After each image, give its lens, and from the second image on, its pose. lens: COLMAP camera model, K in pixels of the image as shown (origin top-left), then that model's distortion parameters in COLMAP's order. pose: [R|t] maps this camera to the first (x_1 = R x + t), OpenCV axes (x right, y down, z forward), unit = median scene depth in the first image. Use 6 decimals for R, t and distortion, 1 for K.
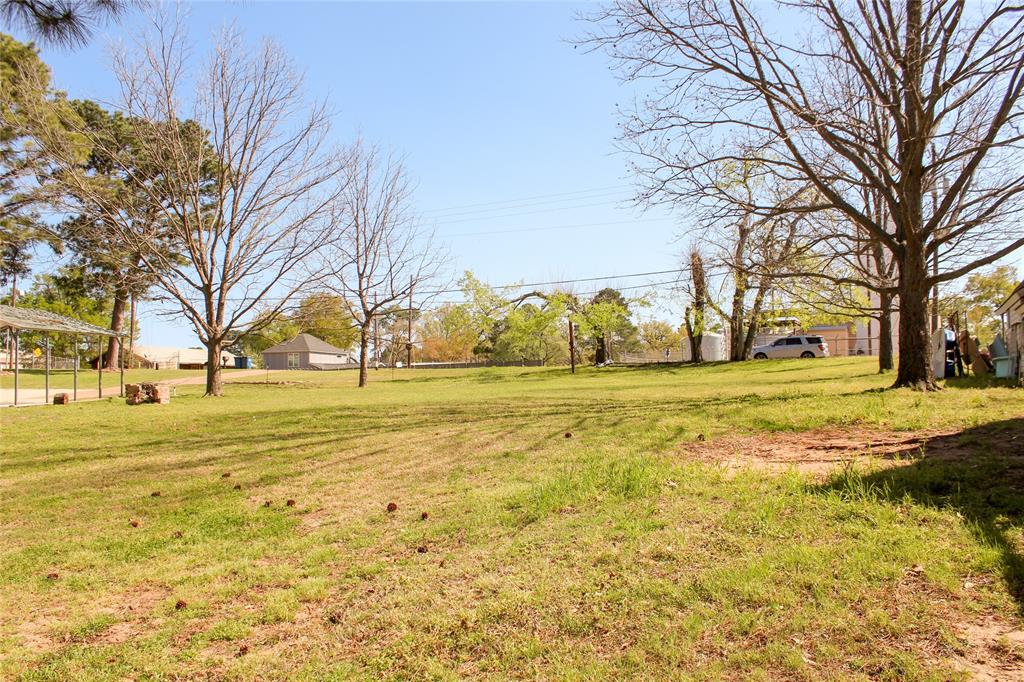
lens RADIAL K [[905.4, 0, 513.2], [0, 905.4, 334.9], [0, 0, 1]] dist [-0.101024, 0.100521]
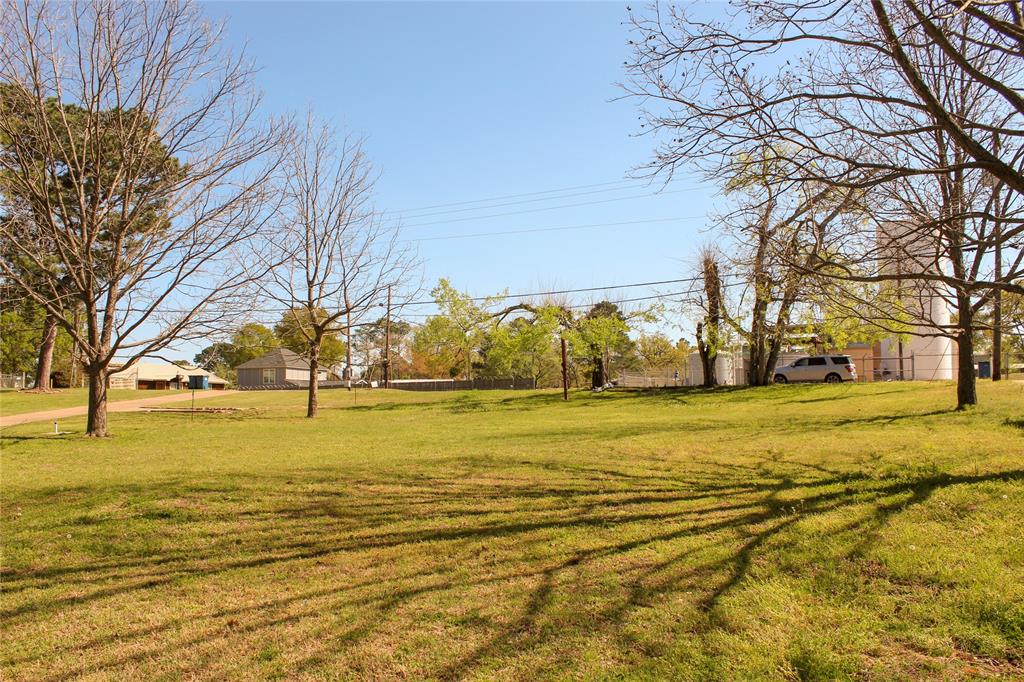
lens RADIAL K [[905.4, 0, 510.5], [0, 905.4, 345.6], [0, 0, 1]] dist [-0.101024, 0.100521]
pose [[0.999989, 0.004159, 0.001934, 0.012112], [-0.004154, 0.999987, -0.002936, -0.005529], [-0.001947, 0.002928, 0.999994, 0.143498]]
